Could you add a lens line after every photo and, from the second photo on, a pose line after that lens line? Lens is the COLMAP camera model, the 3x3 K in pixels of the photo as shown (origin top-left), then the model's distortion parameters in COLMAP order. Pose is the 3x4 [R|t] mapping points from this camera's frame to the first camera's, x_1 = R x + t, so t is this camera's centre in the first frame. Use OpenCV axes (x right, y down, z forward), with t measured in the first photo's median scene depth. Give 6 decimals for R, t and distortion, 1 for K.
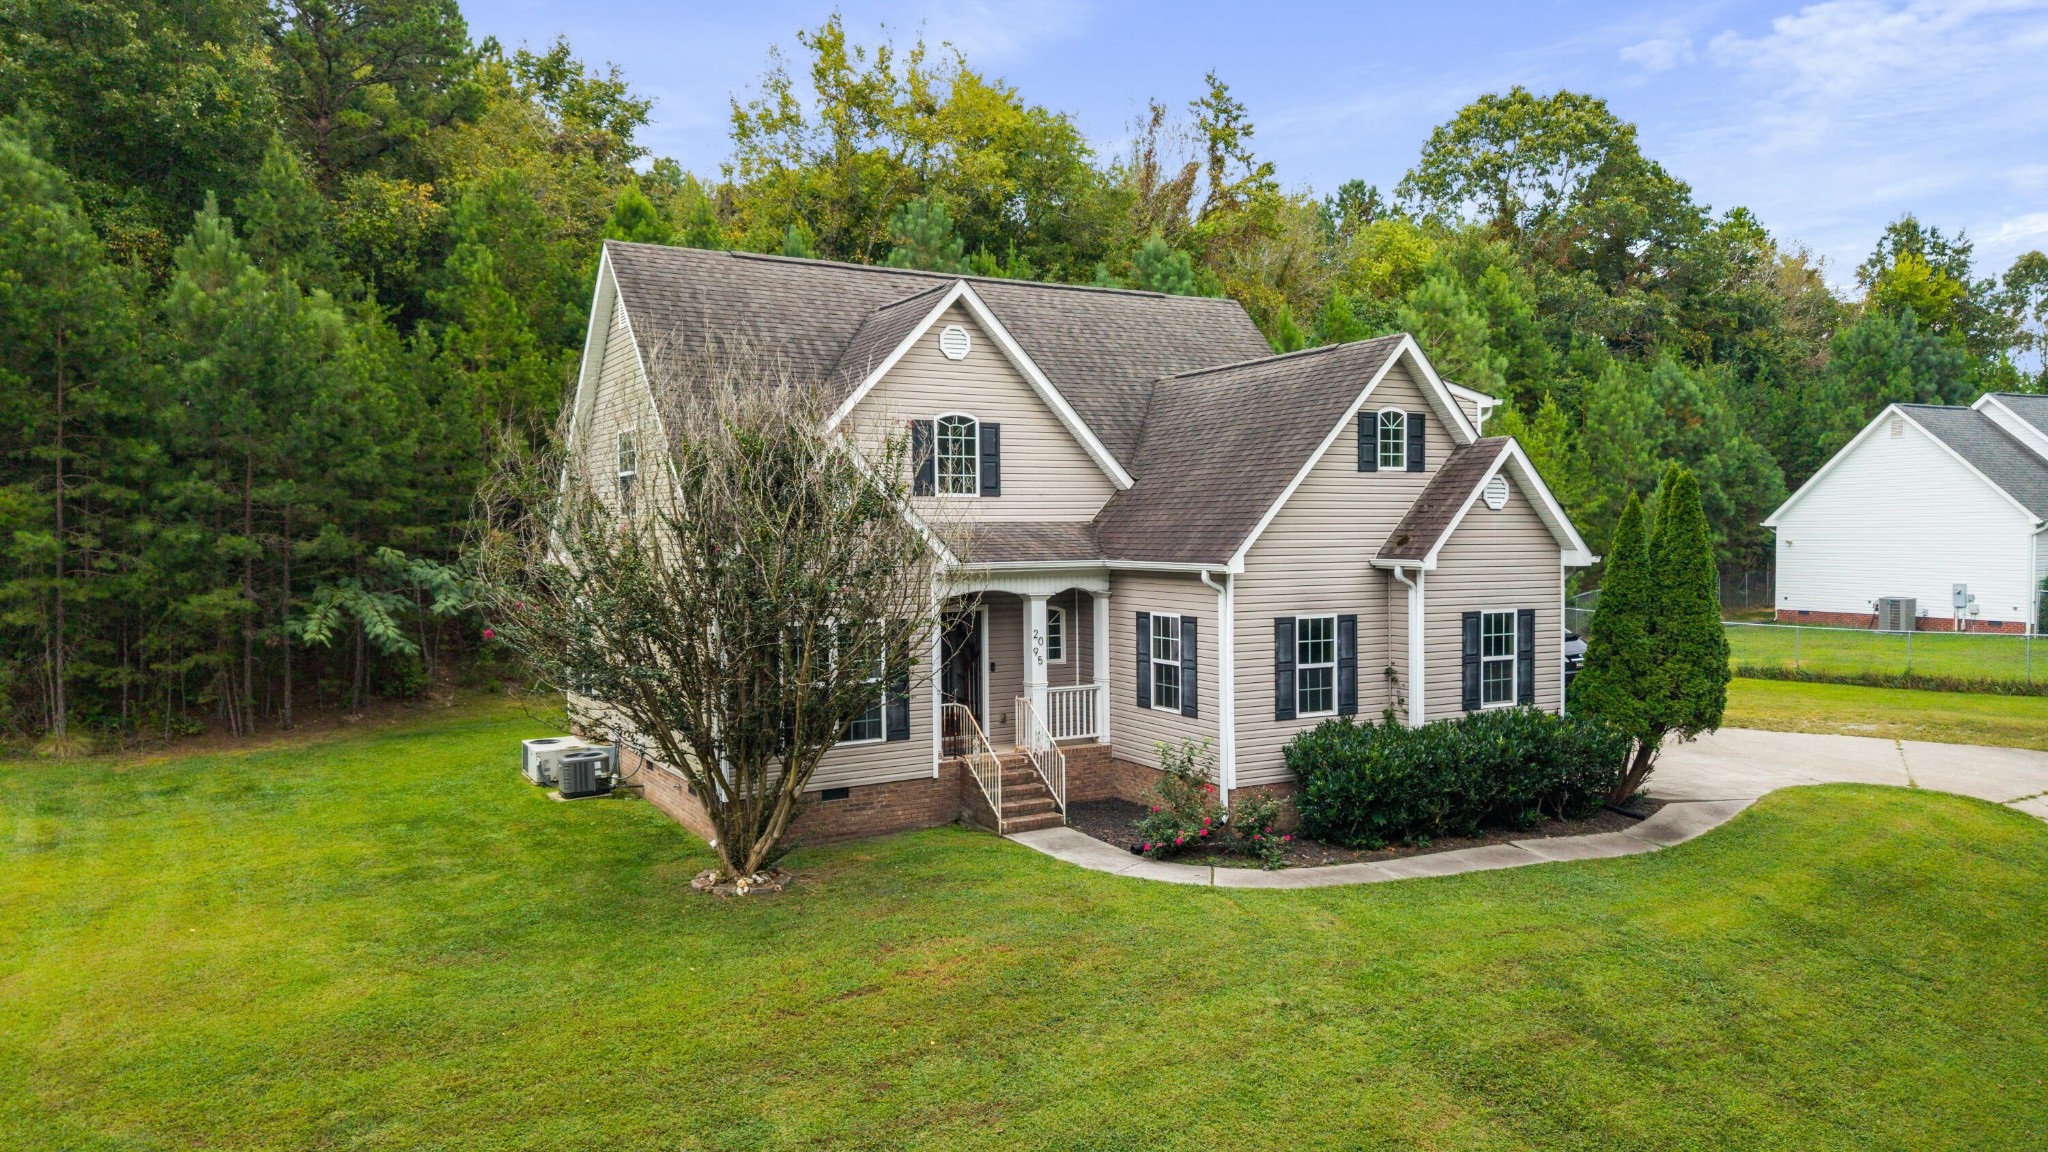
lens RADIAL K [[1376.5, 0, 1024.0], [0, 1376.5, 576.0], [0, 0, 1]] dist [0.005393, 0.001282]
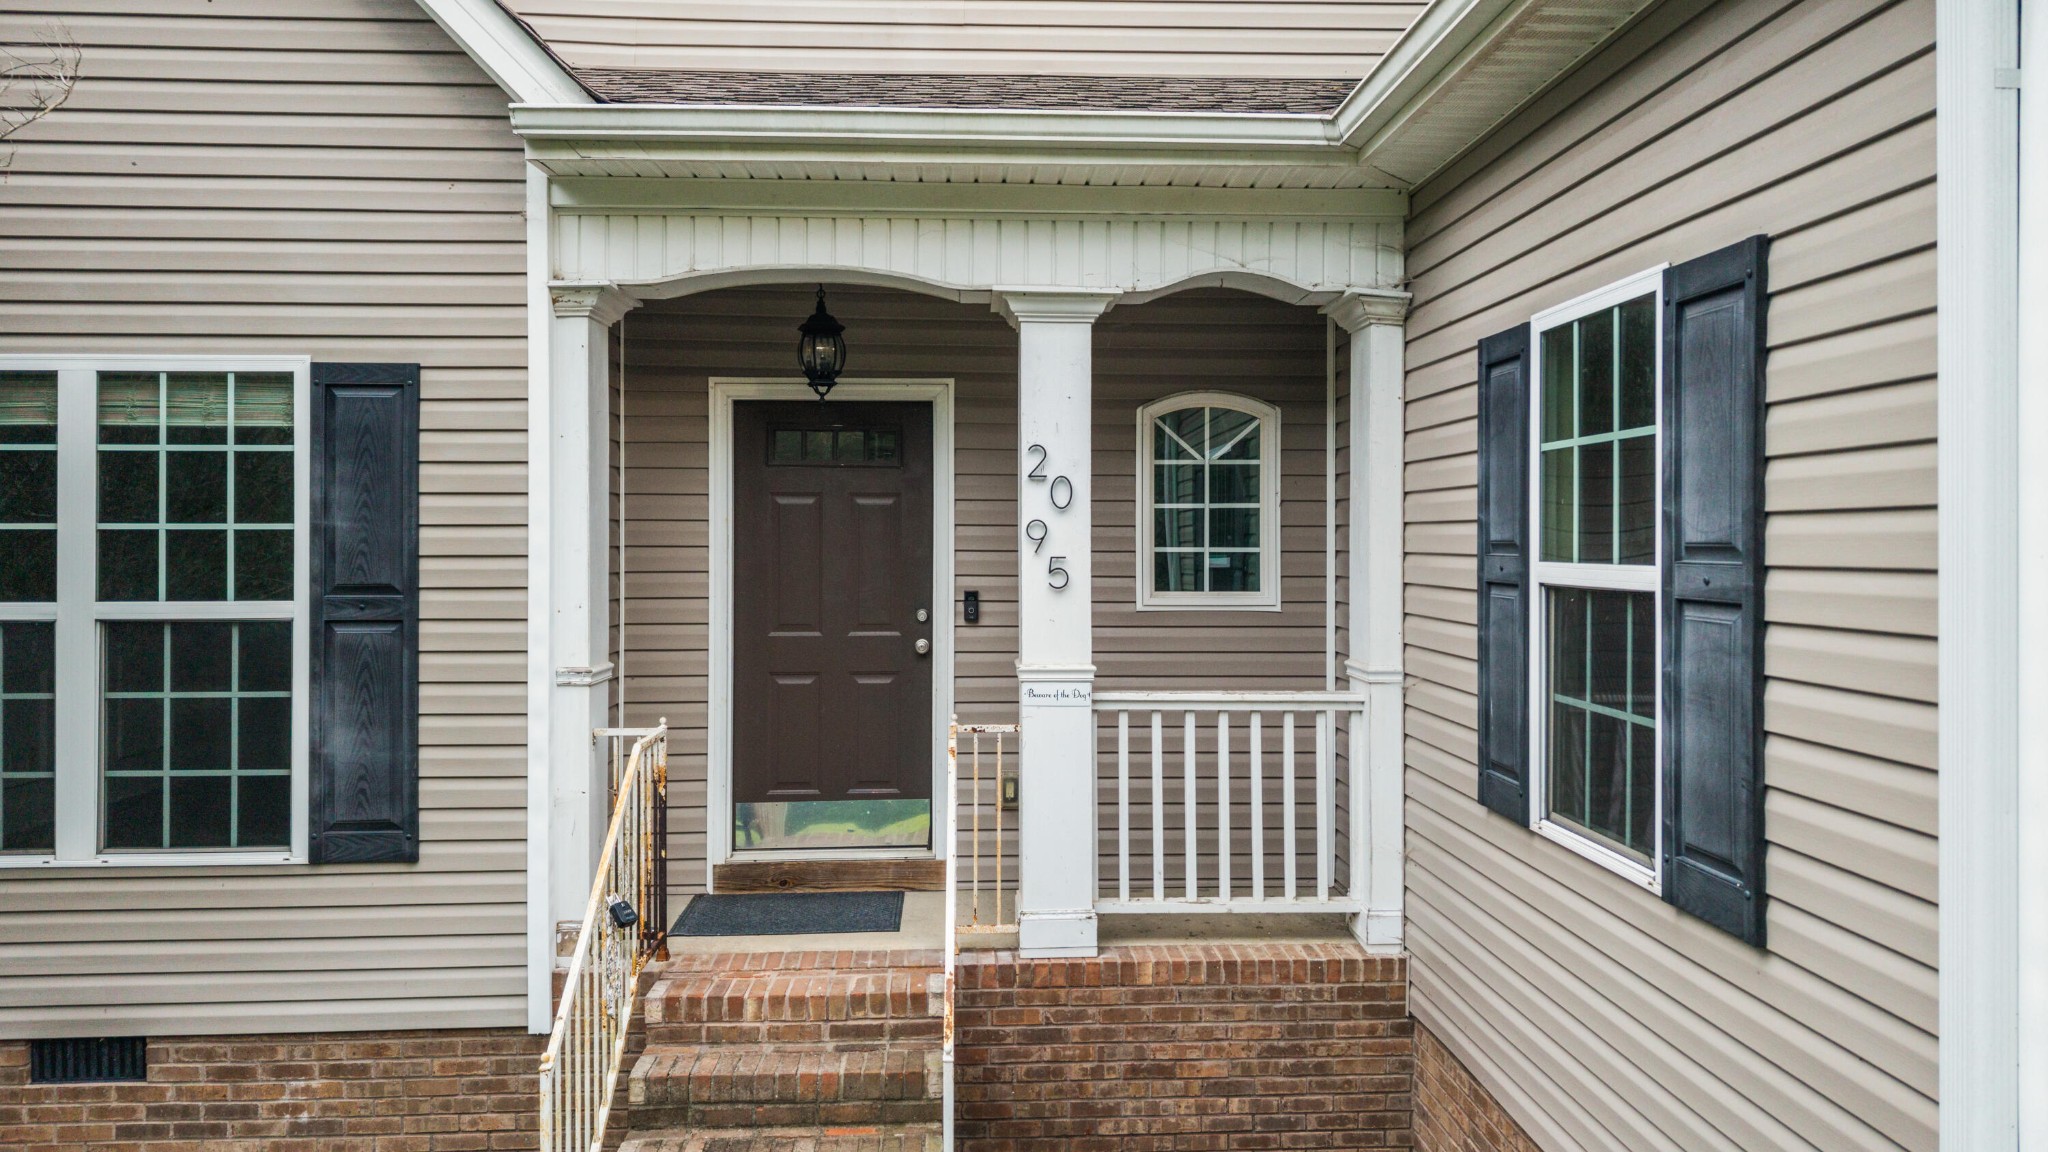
lens RADIAL K [[1376.5, 0, 1024.0], [0, 1376.5, 576.0], [0, 0, 1]] dist [0.005393, 0.001282]
pose [[0.882960, 0.016822, -0.469147, 0.117930], [-0.022786, 0.999716, -0.007039, 0.063565], [0.468895, 0.016905, 0.883092, 0.789979]]
